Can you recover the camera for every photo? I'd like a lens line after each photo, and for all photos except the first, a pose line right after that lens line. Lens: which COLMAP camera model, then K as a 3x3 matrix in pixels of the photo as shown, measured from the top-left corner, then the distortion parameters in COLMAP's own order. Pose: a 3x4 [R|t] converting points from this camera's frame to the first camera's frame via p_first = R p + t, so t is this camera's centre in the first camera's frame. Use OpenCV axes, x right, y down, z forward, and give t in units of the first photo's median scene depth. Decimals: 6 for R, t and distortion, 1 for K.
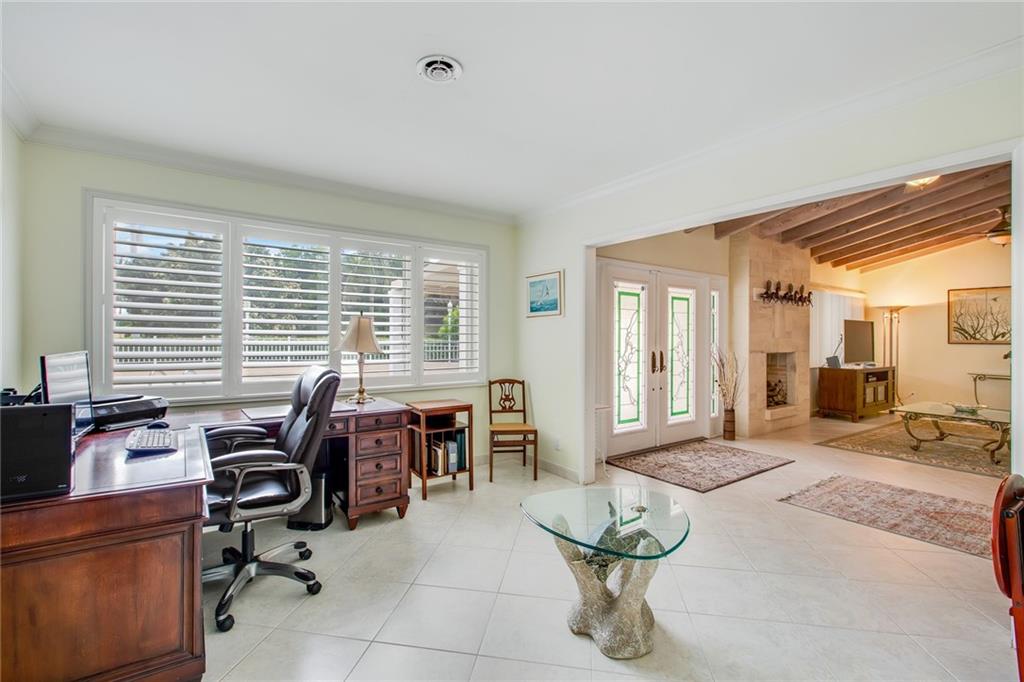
lens RADIAL K [[473.4, 0, 512.0], [0, 473.4, 341.0], [0, 0, 1]] dist [0.000170, 0.000029]
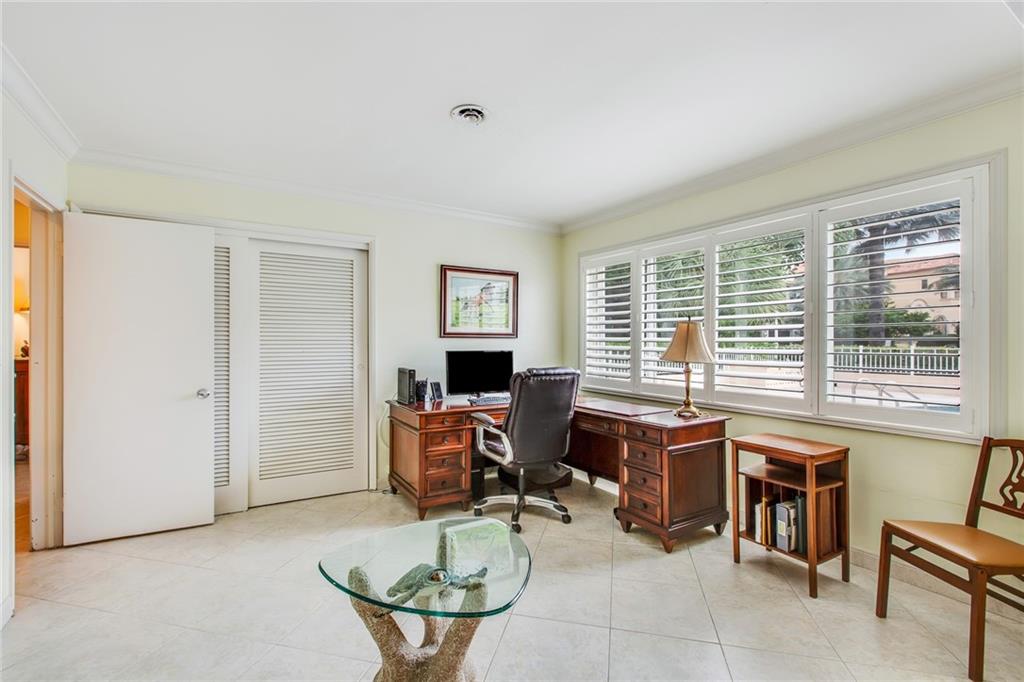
lens RADIAL K [[455.8, 0, 512.0], [0, 455.8, 341.0], [0, 0, 1]] dist [0.000748, -0.000023]
pose [[-0.072183, -0.003736, -0.997384, 0.587307], [-0.018338, 0.999829, -0.002418, -0.005874], [0.997223, 0.018115, -0.072239, 0.718597]]
